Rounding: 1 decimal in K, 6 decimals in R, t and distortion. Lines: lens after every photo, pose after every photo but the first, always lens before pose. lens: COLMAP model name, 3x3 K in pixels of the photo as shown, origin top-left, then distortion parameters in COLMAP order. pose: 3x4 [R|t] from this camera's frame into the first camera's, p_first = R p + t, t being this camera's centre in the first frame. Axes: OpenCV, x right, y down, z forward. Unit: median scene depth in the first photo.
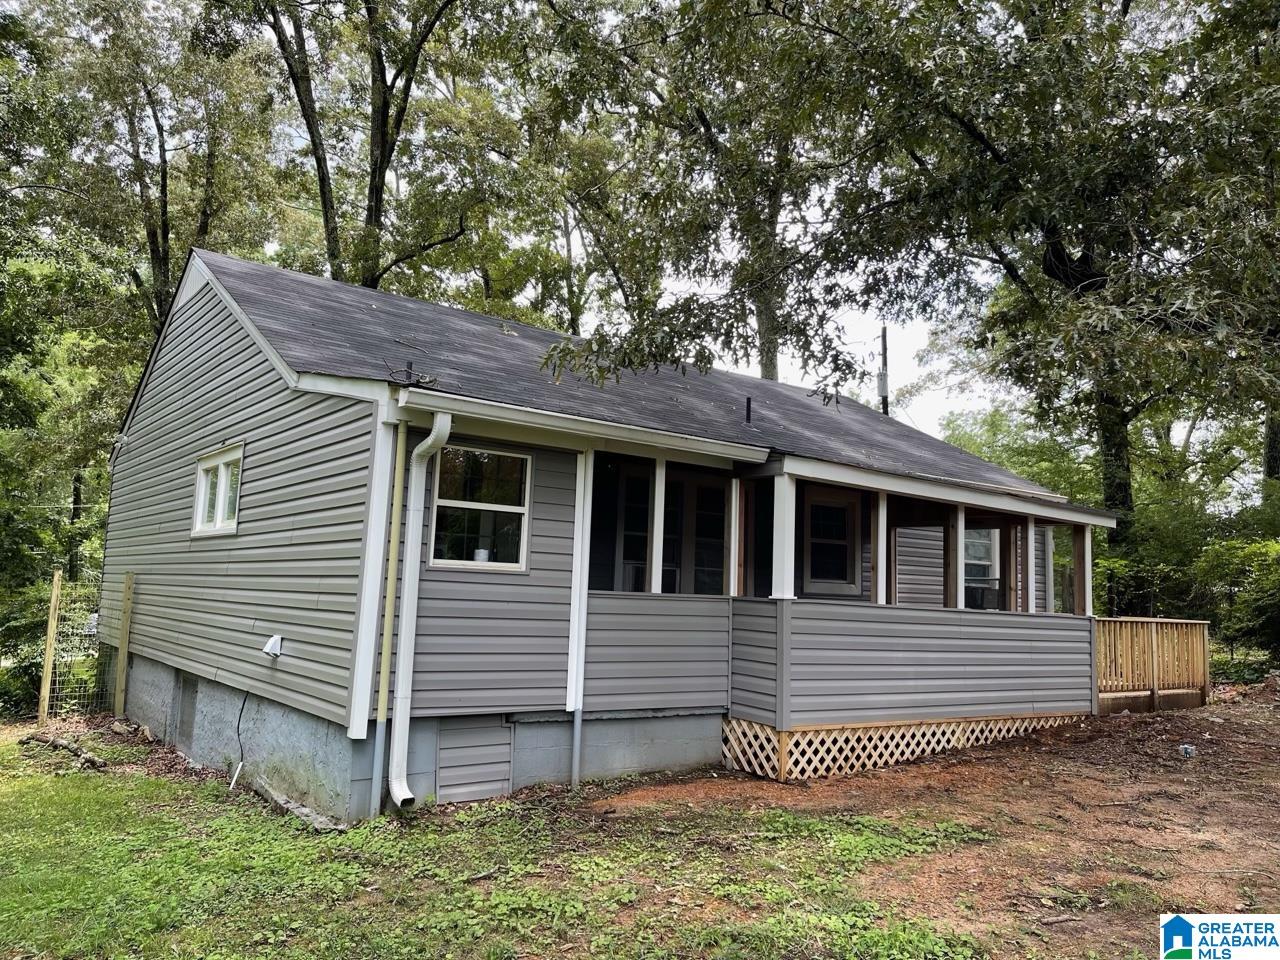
lens RADIAL K [[969.3, 0, 637.9], [0, 969.3, 480.3], [0, 0, 1]] dist [0.042987, -0.016610]
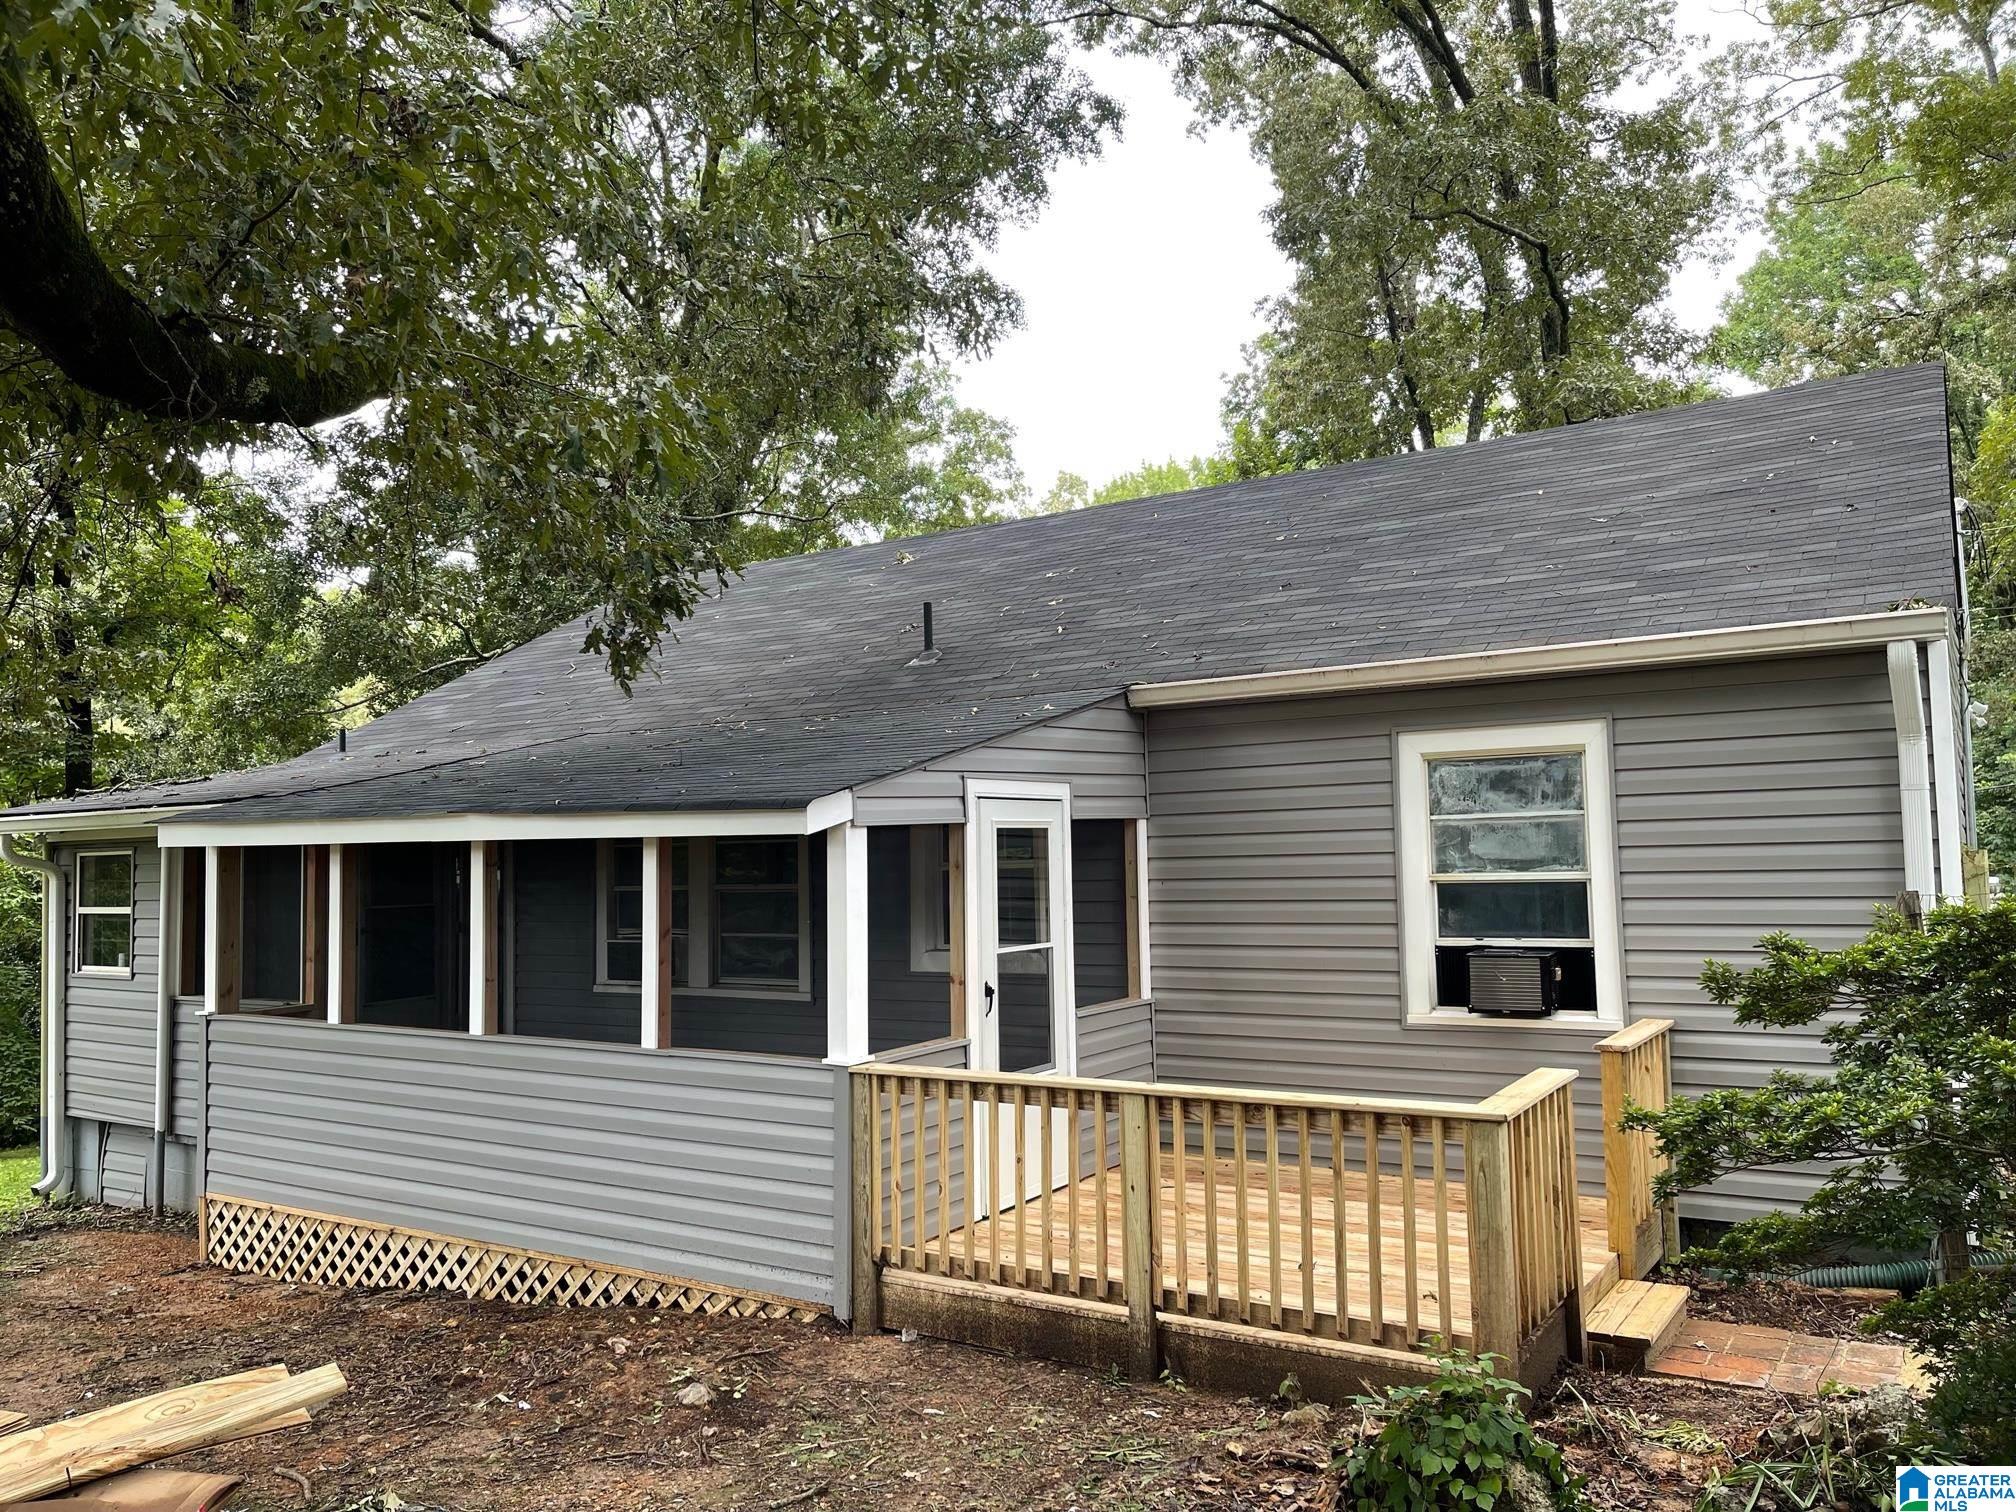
lens RADIAL K [[1526.6, 0, 1008.7], [0, 1526.6, 757.2], [0, 0, 1]] dist [0.042987, -0.016610]
pose [[0.345329, -0.097935, -0.933358, 1.287515], [0.149182, 0.987623, -0.048434, 0.066604], [0.926549, -0.122514, 0.355665, 1.027317]]
